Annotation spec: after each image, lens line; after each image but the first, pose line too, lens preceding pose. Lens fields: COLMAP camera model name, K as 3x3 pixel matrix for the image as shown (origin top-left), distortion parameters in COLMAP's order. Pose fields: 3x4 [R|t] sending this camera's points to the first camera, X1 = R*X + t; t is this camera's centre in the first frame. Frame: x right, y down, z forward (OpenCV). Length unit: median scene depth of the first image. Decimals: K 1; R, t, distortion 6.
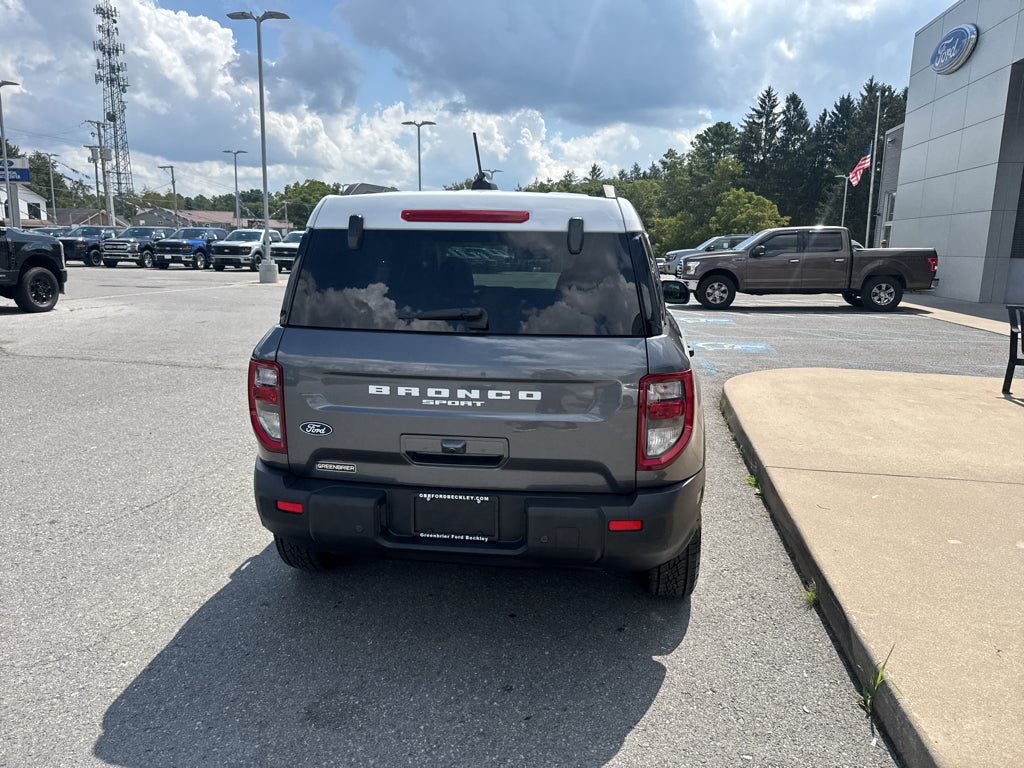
lens RADIAL K [[719.6, 0, 509.7], [0, 719.6, 389.8], [0, 0, 1]] dist [0.041634, -0.054912]
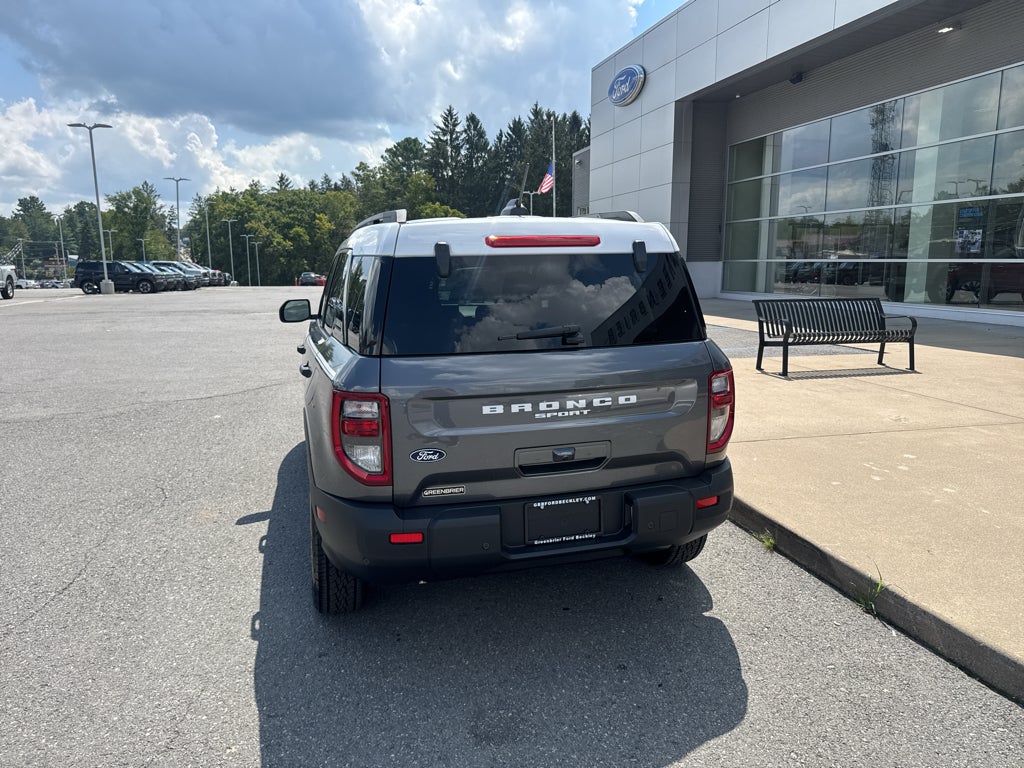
lens RADIAL K [[719.6, 0, 509.7], [0, 719.6, 389.8], [0, 0, 1]] dist [0.041634, -0.054912]
pose [[0.916584, -0.096246, 0.388084, -0.477321], [0.102085, 0.994760, 0.005598, -0.026829], [-0.386590, 0.034487, 0.921607, 0.031523]]
